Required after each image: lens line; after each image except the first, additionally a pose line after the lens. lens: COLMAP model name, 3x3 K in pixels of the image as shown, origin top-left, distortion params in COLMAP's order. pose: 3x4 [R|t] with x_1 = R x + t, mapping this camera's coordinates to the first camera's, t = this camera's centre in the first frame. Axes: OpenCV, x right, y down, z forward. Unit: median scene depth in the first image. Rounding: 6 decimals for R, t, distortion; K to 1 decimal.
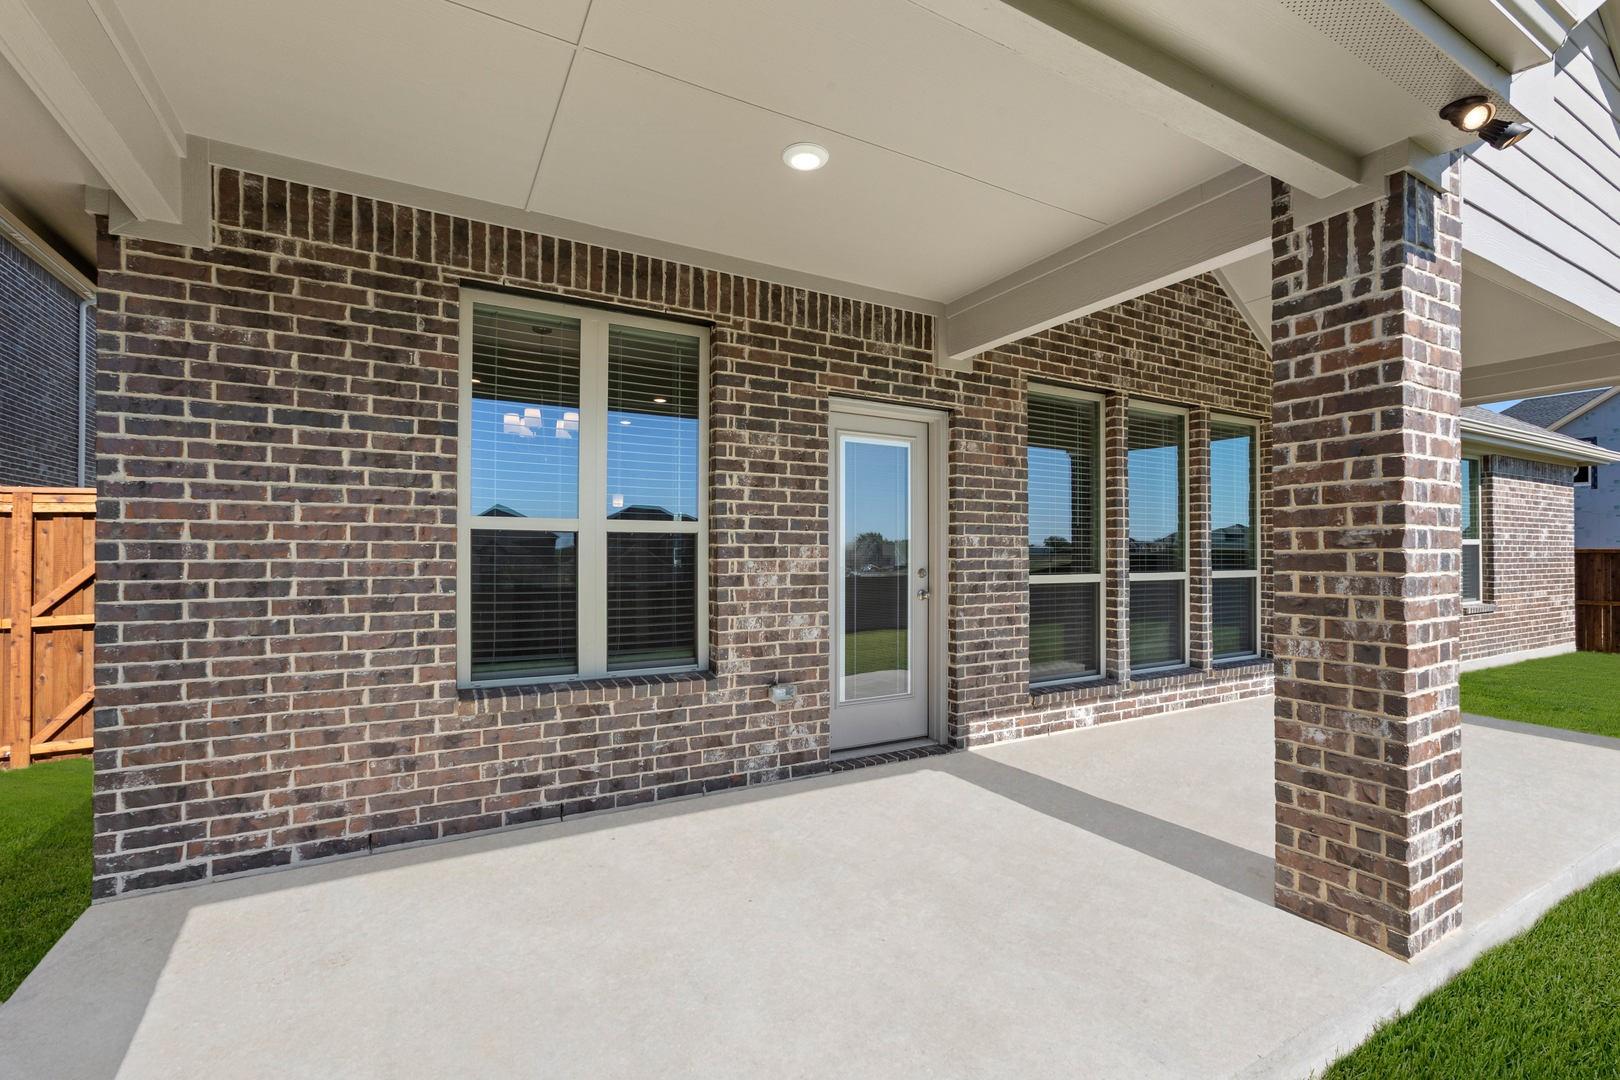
lens RADIAL K [[714.8, 0, 816.1], [0, 714.8, 547.9], [0, 0, 1]] dist [-0.004060, 0.001192]
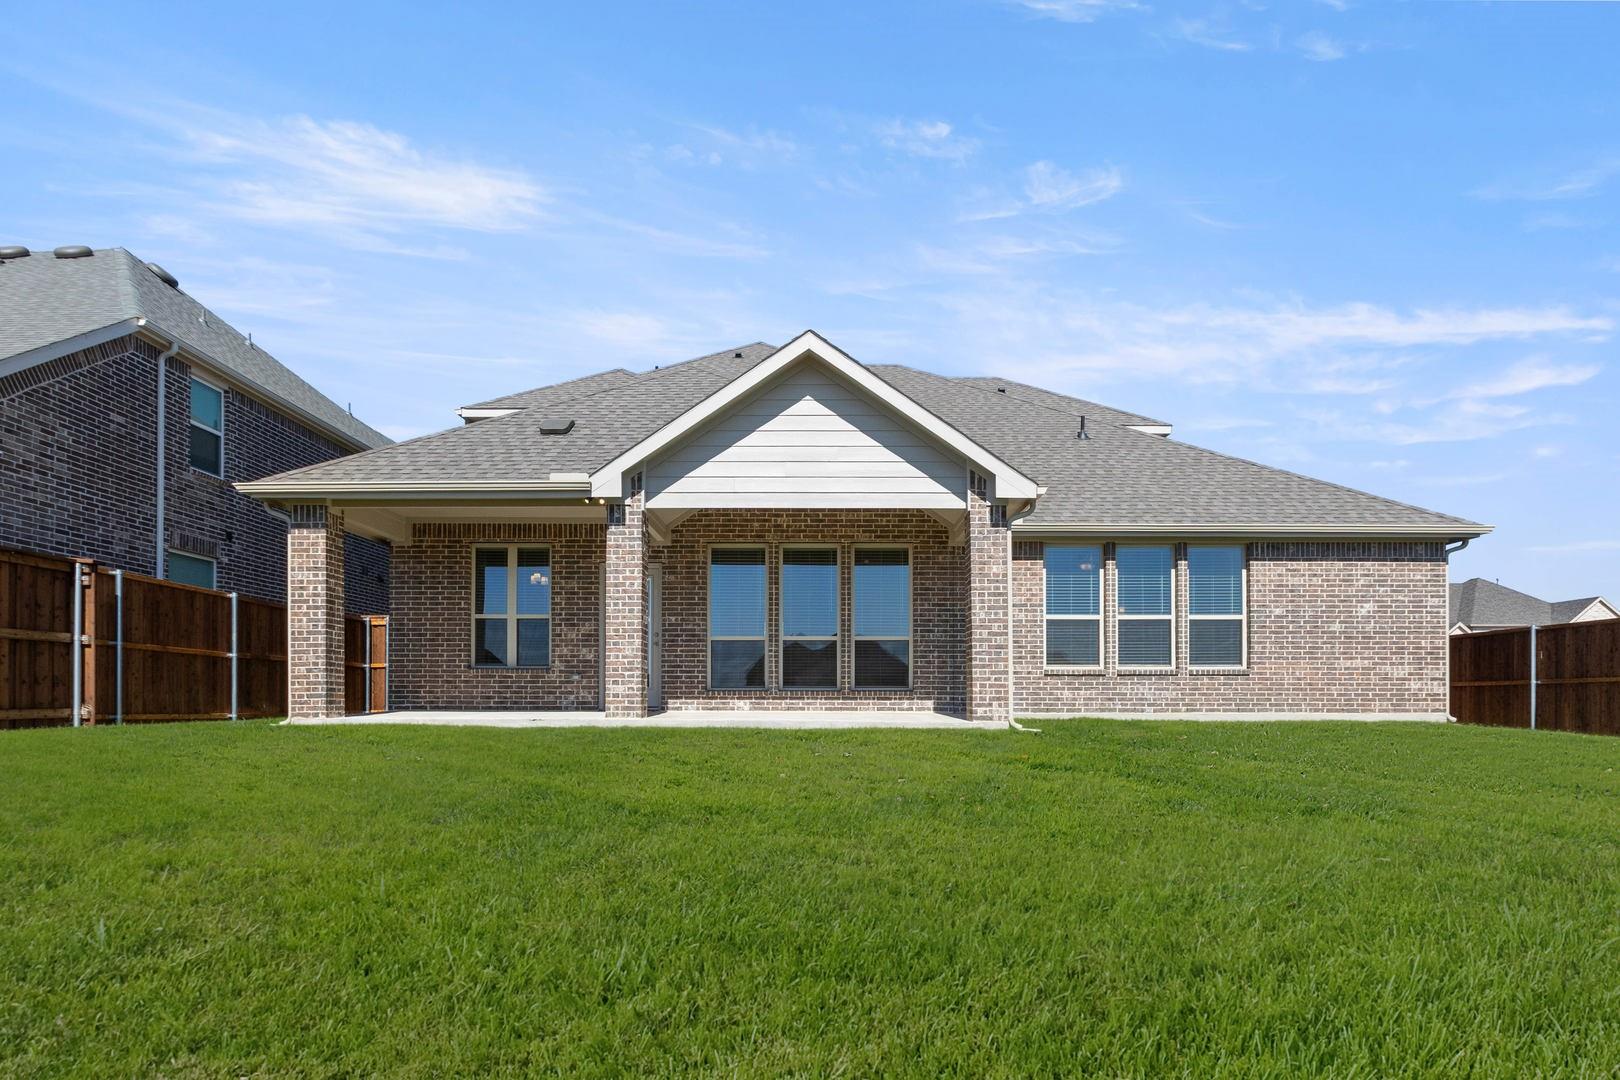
lens RADIAL K [[714.8, 0, 799.7], [0, 714.8, 543.5], [0, 0, 1]] dist [-0.004060, 0.001192]
pose [[0.866191, -0.003954, -0.499698, 1.971624], [0.004924, 0.999988, 0.000624, -0.290033], [0.499690, -0.003001, 0.866199, -0.873737]]
